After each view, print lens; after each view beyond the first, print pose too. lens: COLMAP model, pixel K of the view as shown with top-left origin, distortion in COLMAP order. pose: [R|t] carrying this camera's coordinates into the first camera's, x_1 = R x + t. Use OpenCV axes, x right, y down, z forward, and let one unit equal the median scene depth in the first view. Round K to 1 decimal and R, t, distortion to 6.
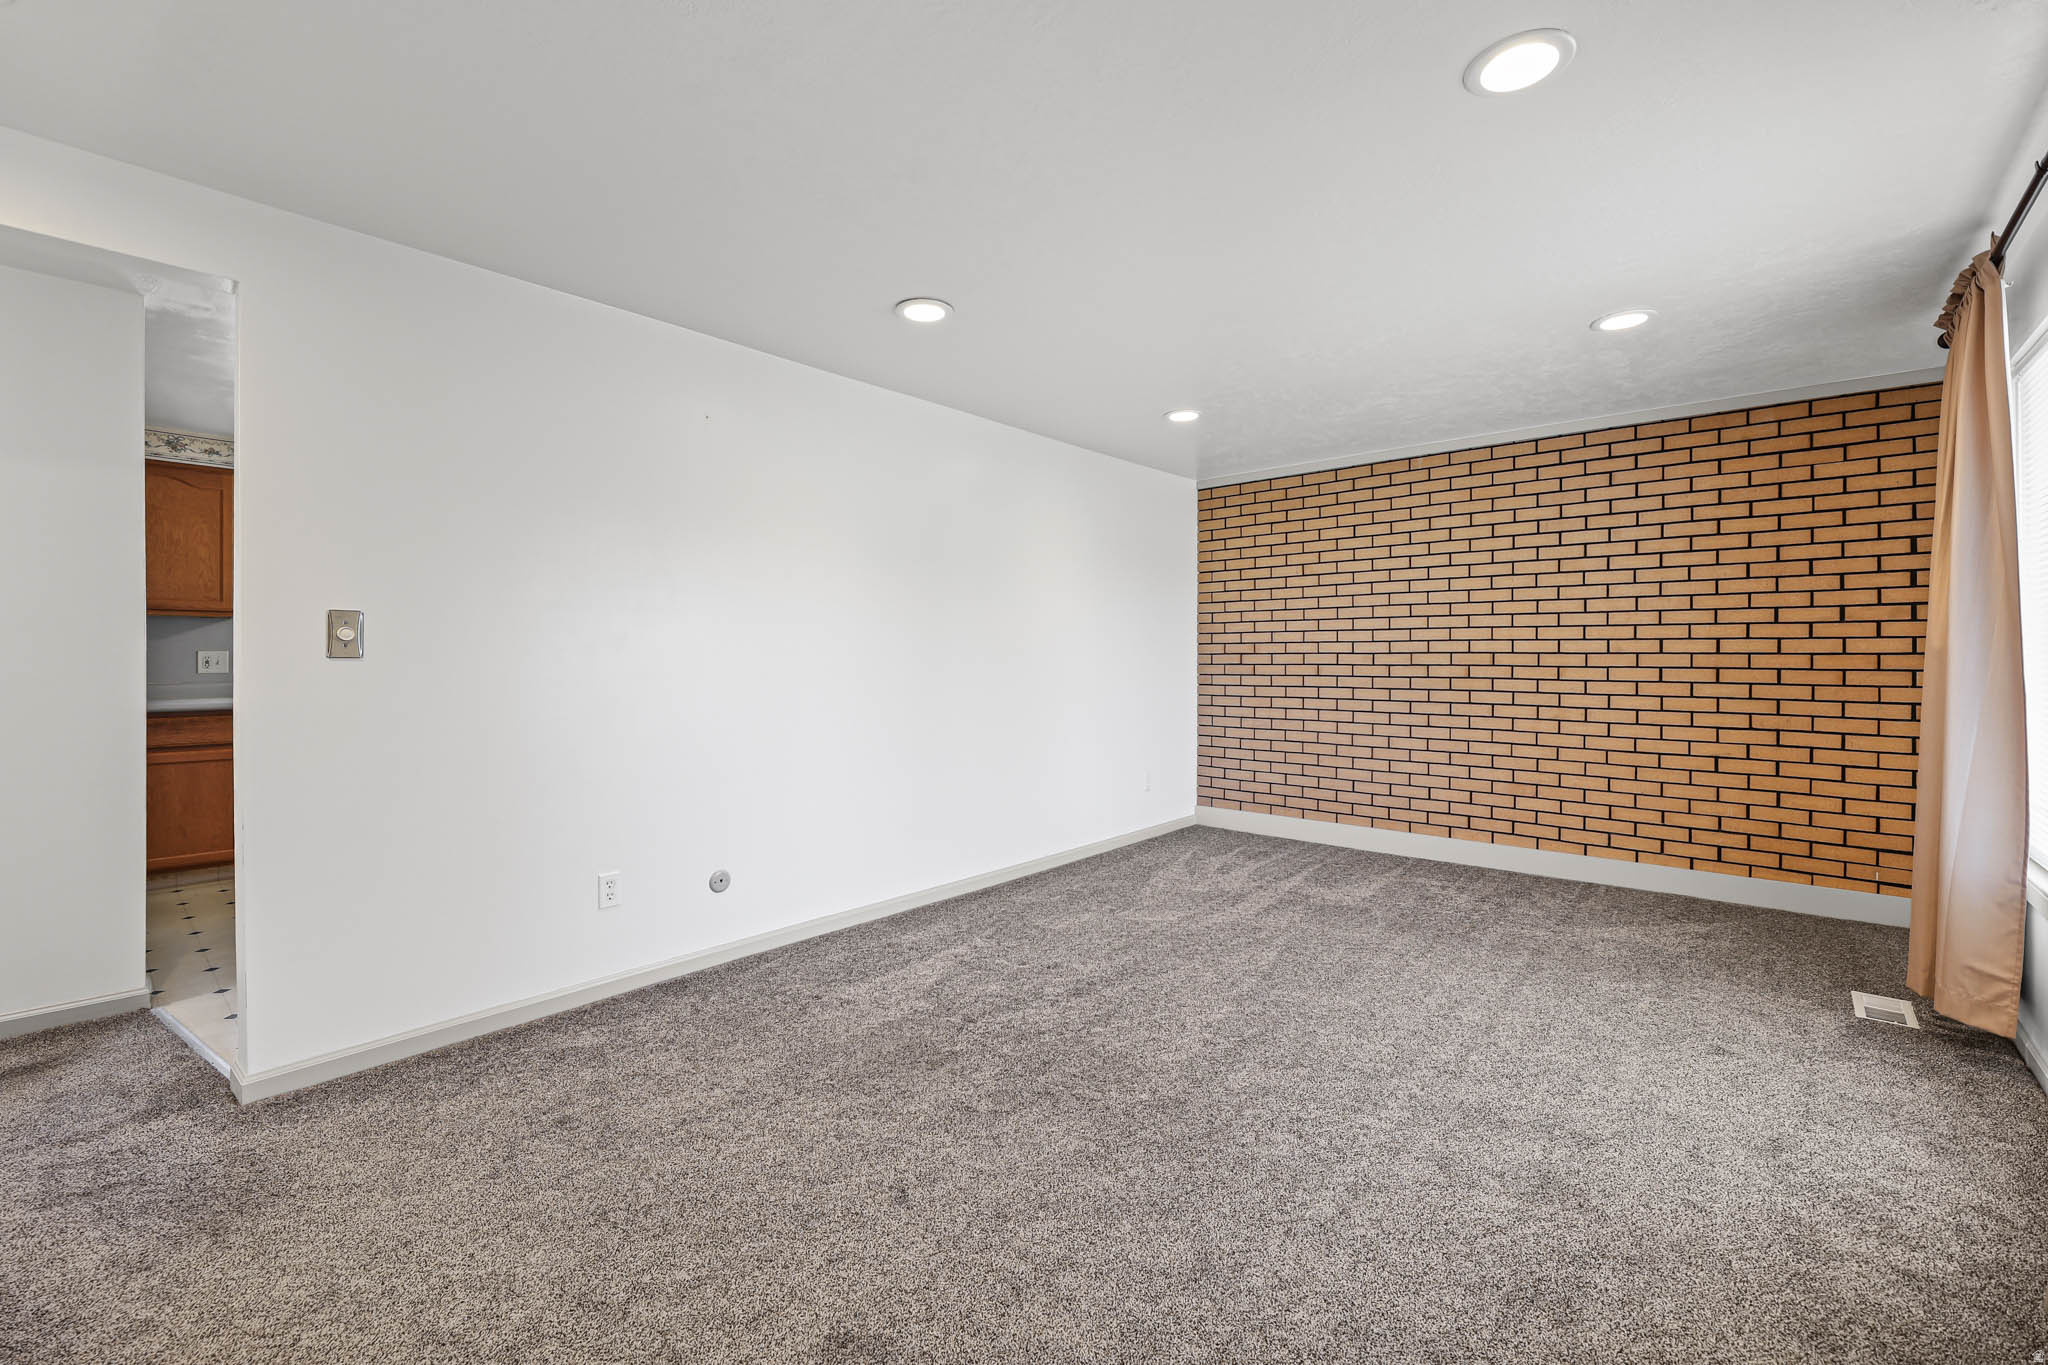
lens RADIAL K [[856.0, 0, 1039.1], [0, 856.0, 654.4], [0, 0, 1]] dist [0.000628, -0.000347]
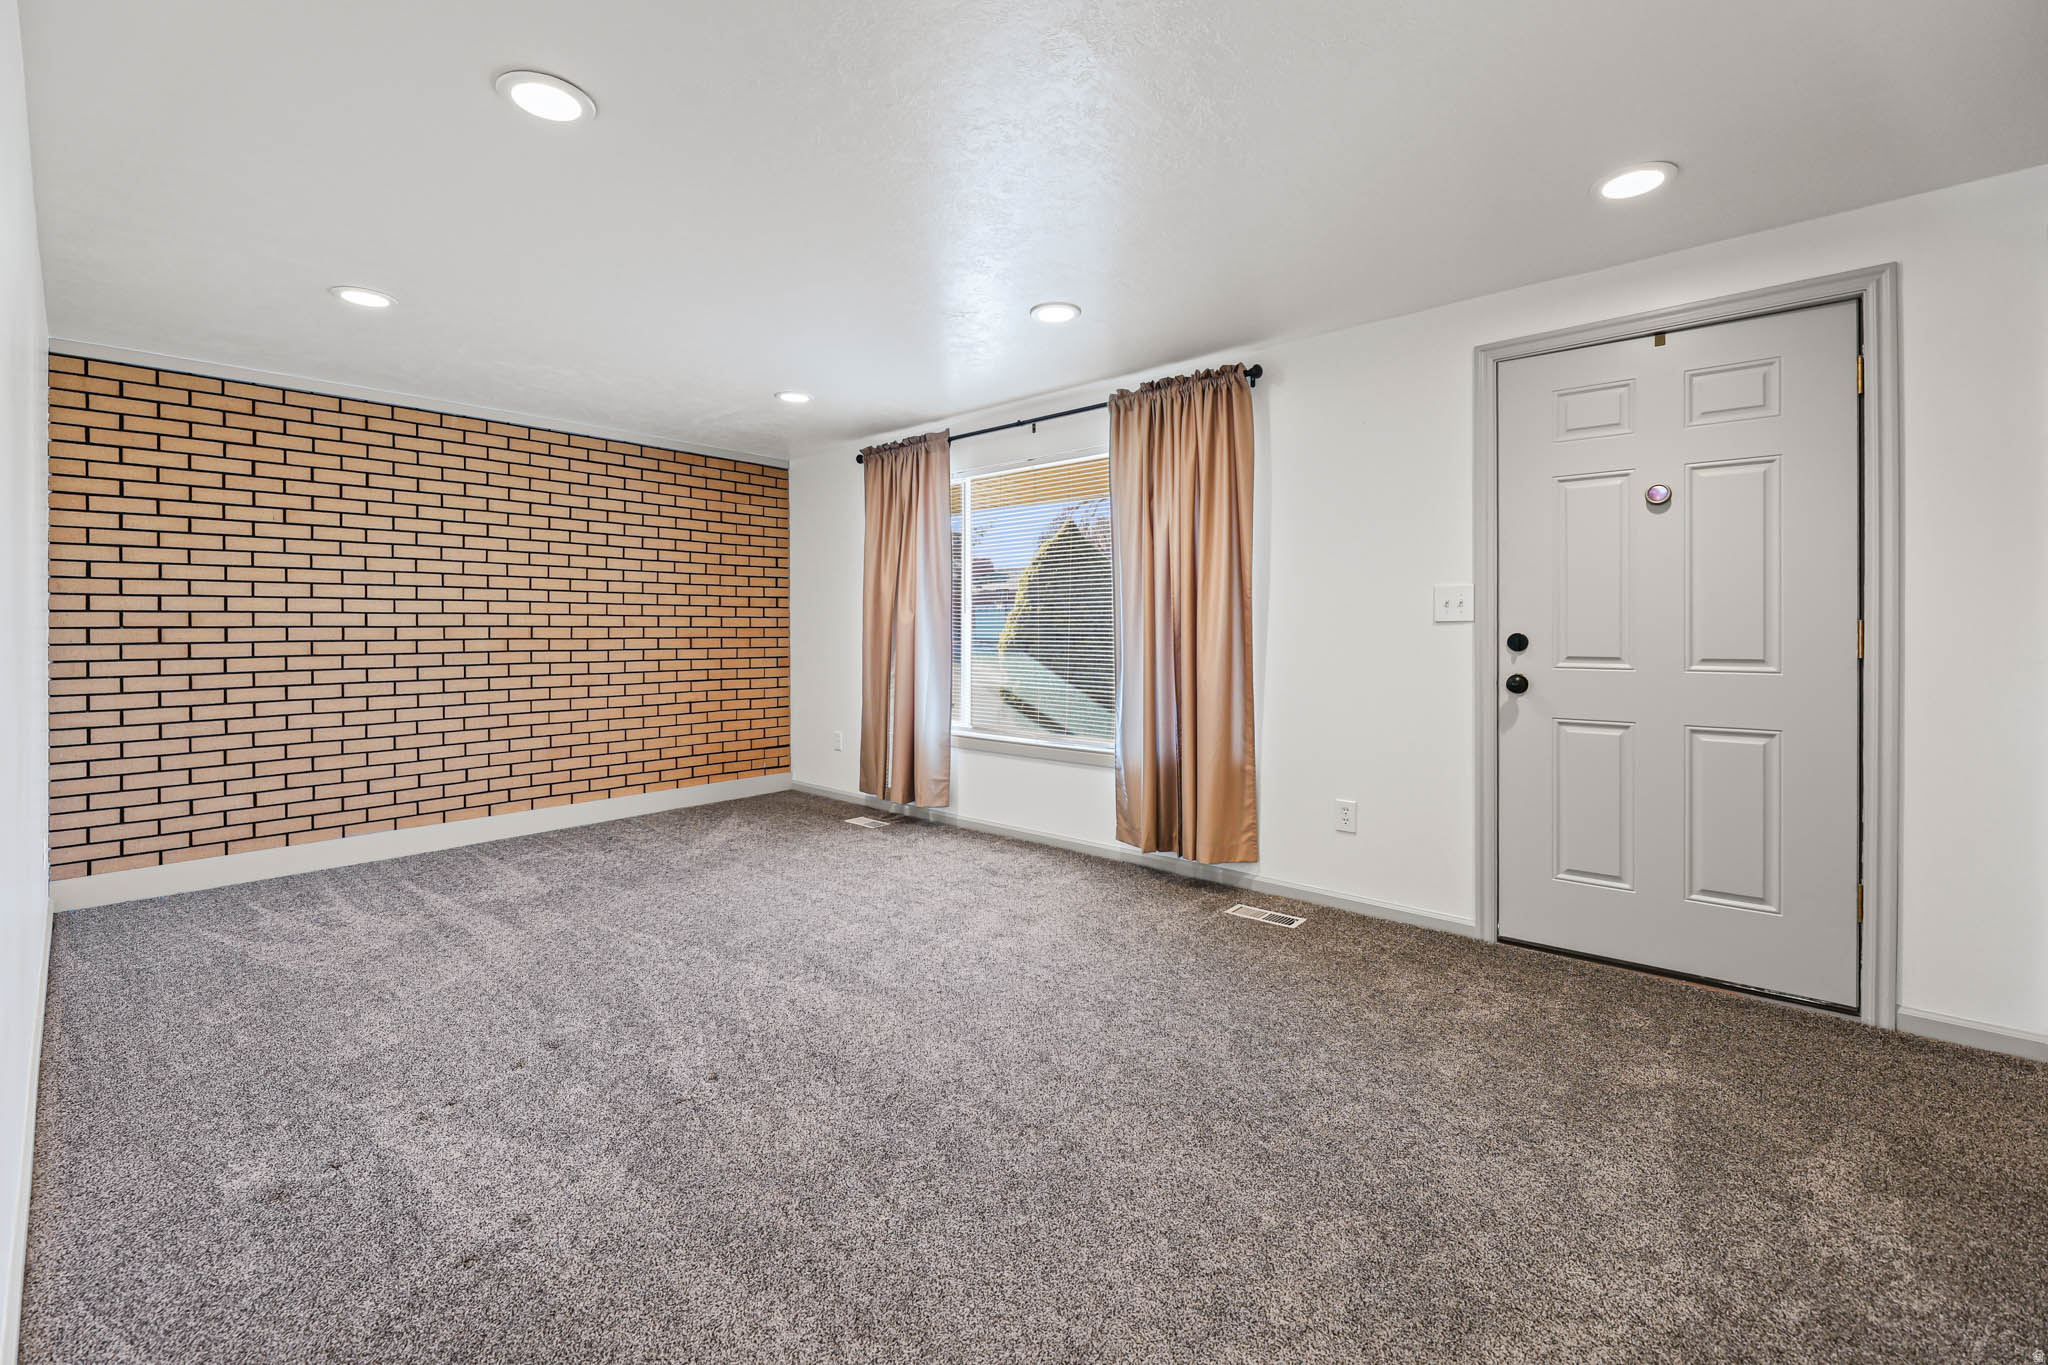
lens RADIAL K [[841.4, 0, 1013.9], [0, 841.4, 631.4], [0, 0, 1]] dist [0.000602, -0.003047]
pose [[0.015199, -0.003816, 0.999877, -0.571218], [0.001747, 0.999991, 0.003790, 0.001399], [-0.999883, 0.001689, 0.015205, 0.471635]]
